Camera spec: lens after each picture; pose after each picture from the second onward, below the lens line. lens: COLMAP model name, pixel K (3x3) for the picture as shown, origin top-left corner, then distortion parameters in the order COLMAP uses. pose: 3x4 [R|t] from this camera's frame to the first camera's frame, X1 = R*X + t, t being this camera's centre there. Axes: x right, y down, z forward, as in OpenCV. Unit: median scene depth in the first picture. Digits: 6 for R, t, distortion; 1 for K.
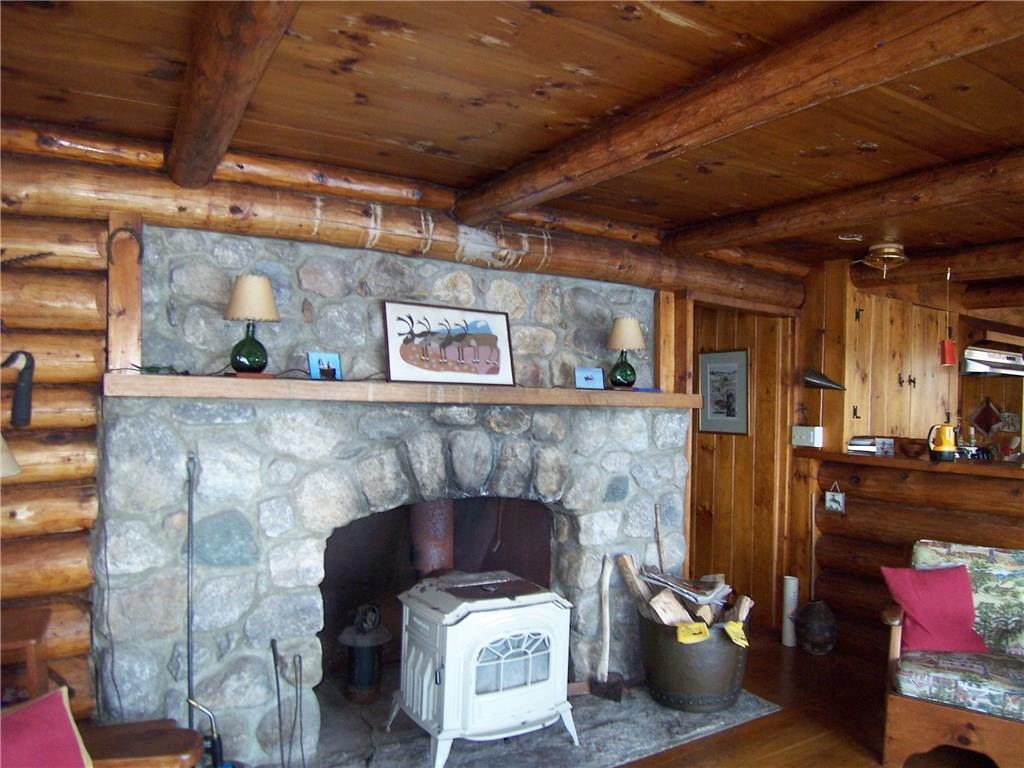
lens RADIAL K [[688.8, 0, 512.0], [0, 688.8, 384.0], [0, 0, 1]] dist [-0.010087, -0.046967]
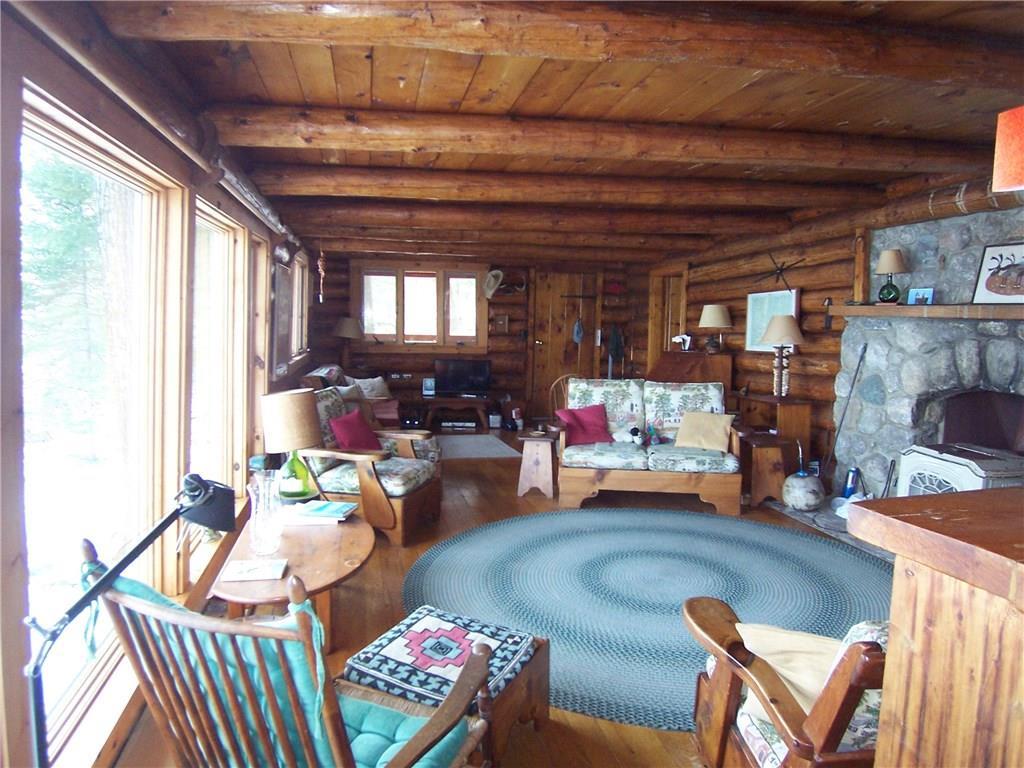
lens RADIAL K [[688.8, 0, 512.0], [0, 688.8, 384.0], [0, 0, 1]] dist [-0.010087, -0.046967]
pose [[-0.320342, 0.070938, -0.944642, 1.496576], [-0.001447, 0.997154, 0.075372, 0.057402], [0.947301, 0.025511, -0.319328, 0.557976]]
